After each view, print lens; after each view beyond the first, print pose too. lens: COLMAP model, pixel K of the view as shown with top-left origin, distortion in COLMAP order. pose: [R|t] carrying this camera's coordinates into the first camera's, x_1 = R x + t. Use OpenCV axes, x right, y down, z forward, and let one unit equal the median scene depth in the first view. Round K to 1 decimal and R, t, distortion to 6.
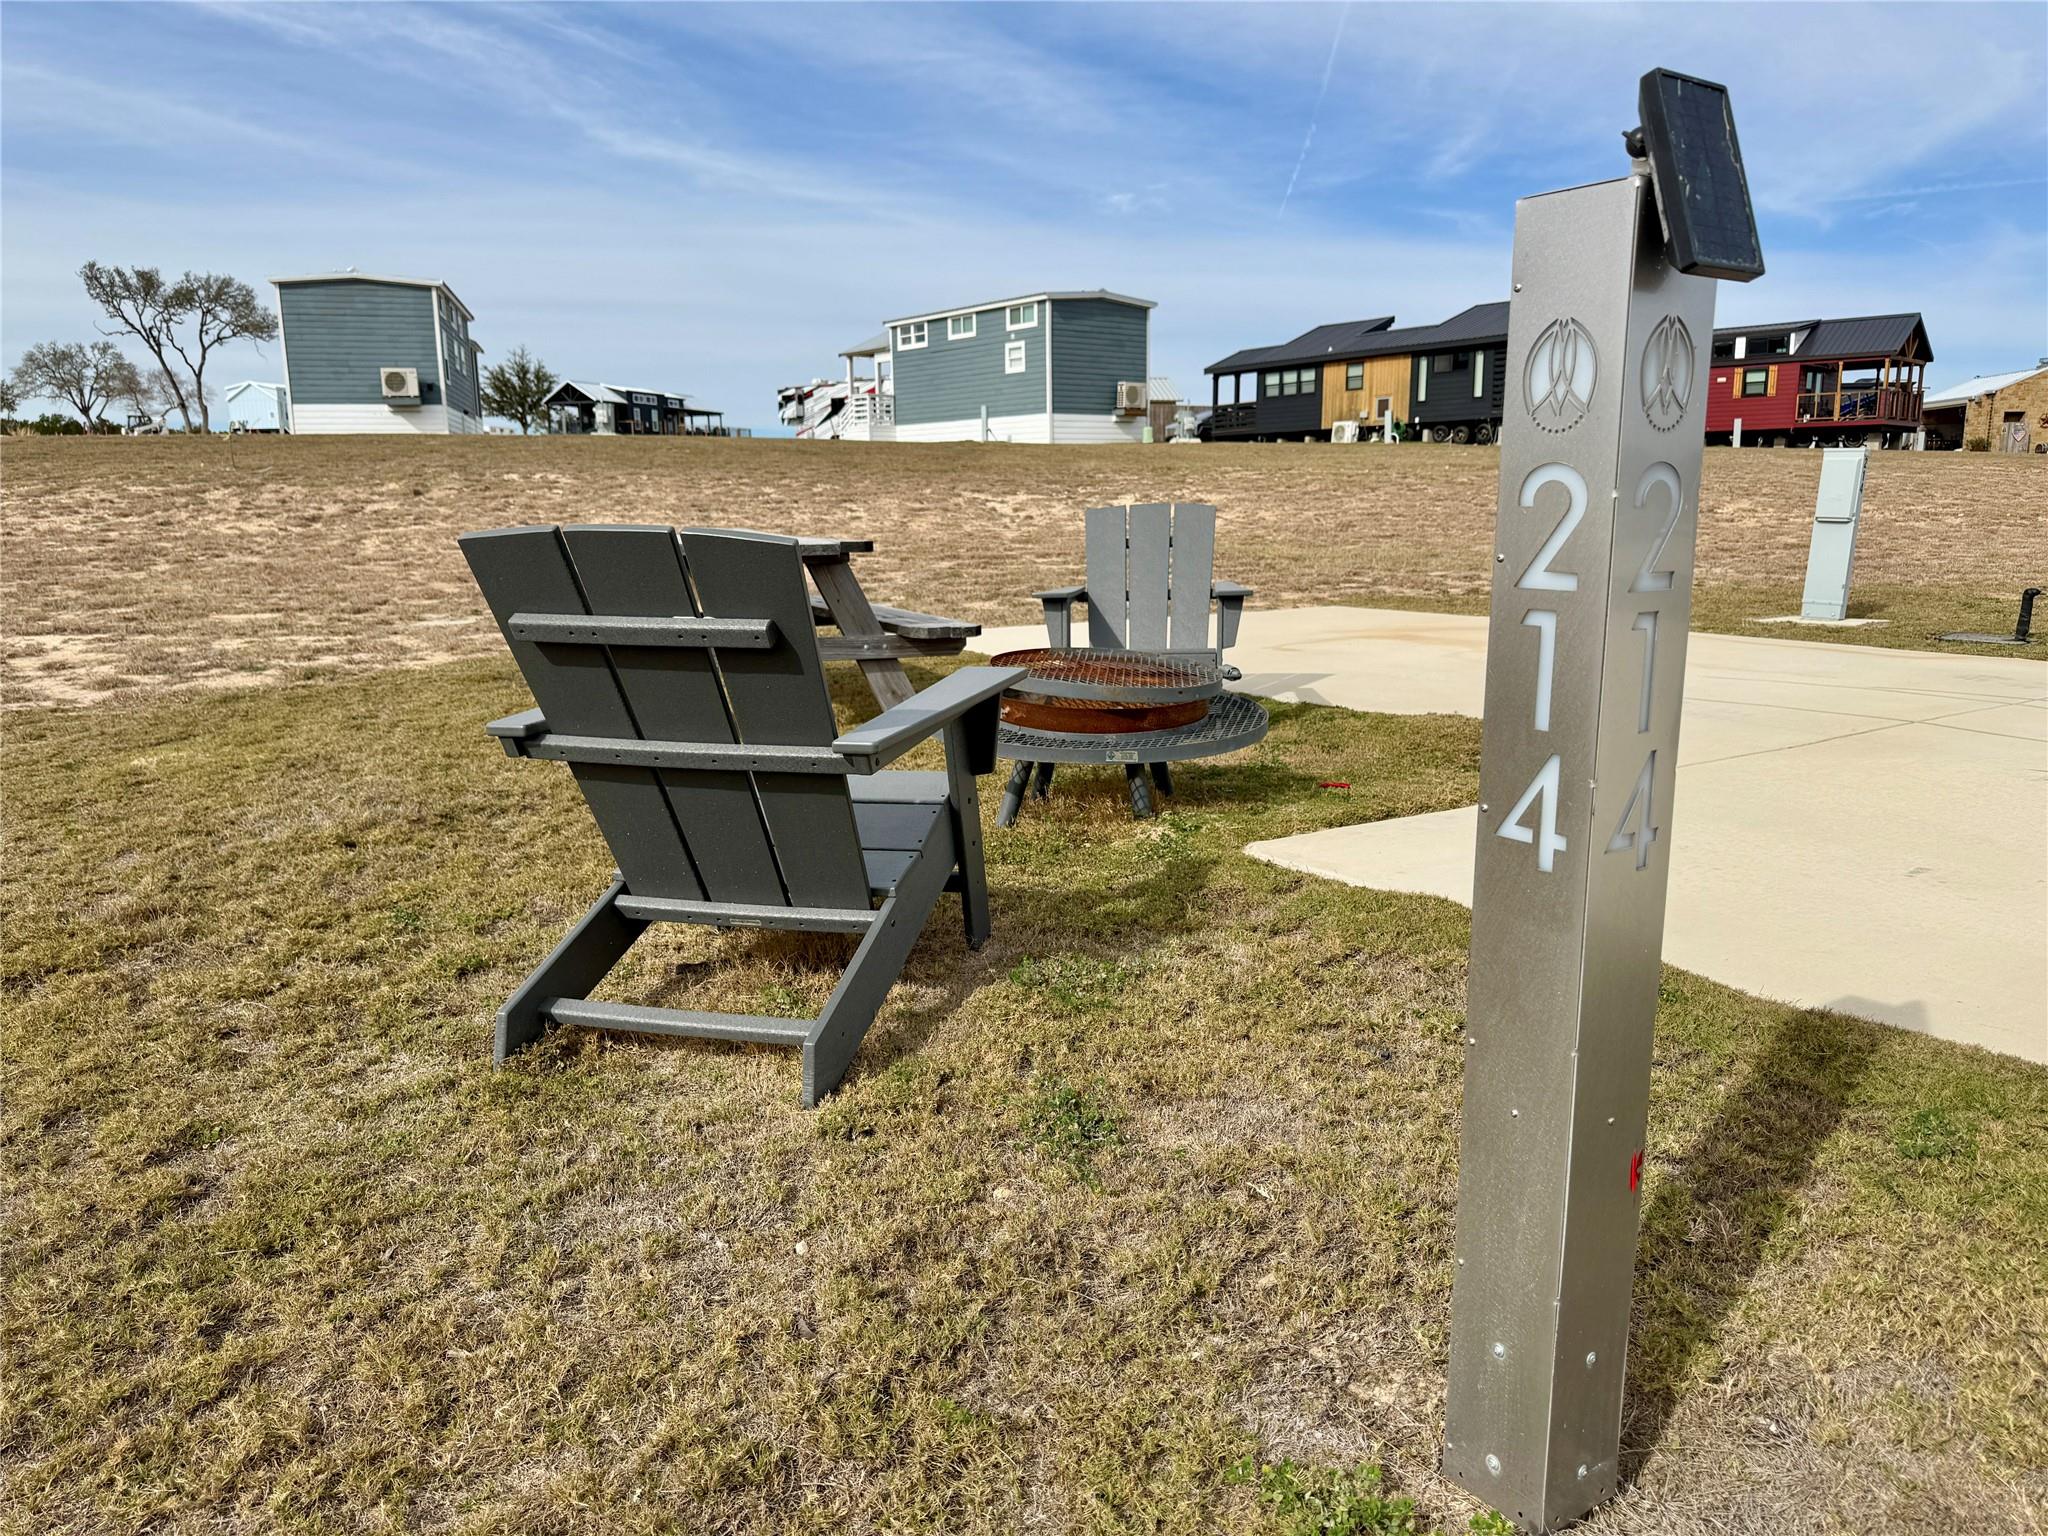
lens RADIAL K [[1438.4, 0, 1035.3], [0, 1438.4, 811.2], [0, 0, 1]] dist [0.028459, -0.043632]
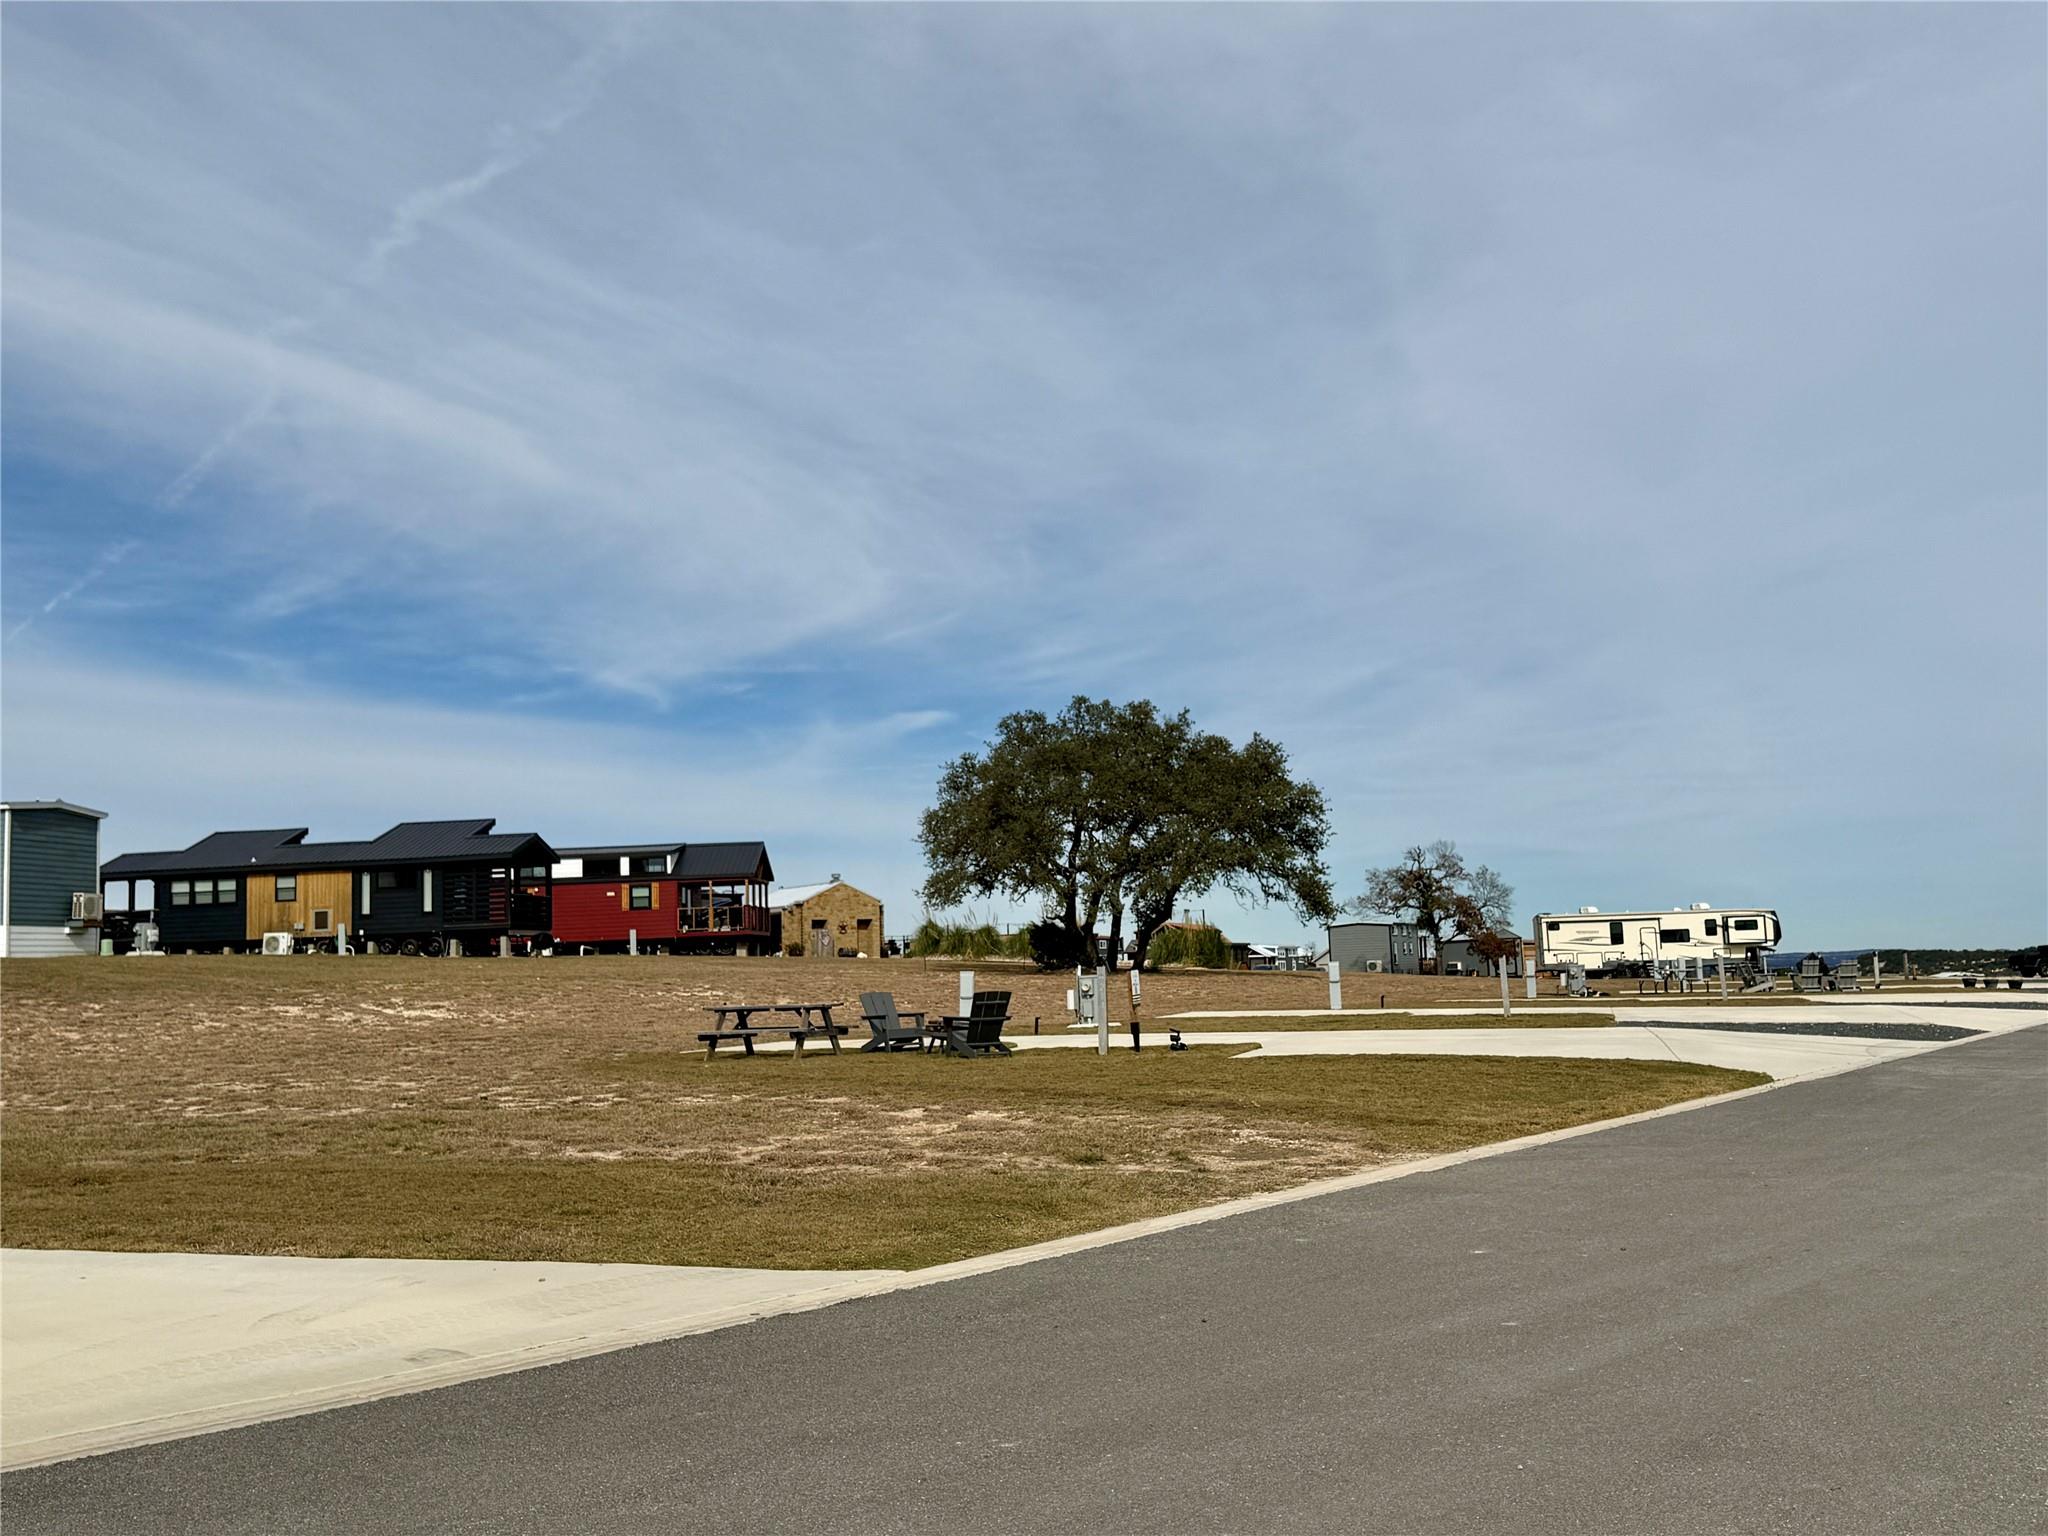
lens RADIAL K [[2048.3, 0, 1031.0], [0, 2048.3, 760.8], [0, 0, 1]] dist [0.130066, 0.000000]
pose [[0.743710, 0.057594, 0.666017, -0.342667], [0.164331, 0.949961, -0.265648, 0.073018], [-0.647990, 0.307012, 0.697031, -0.329816]]
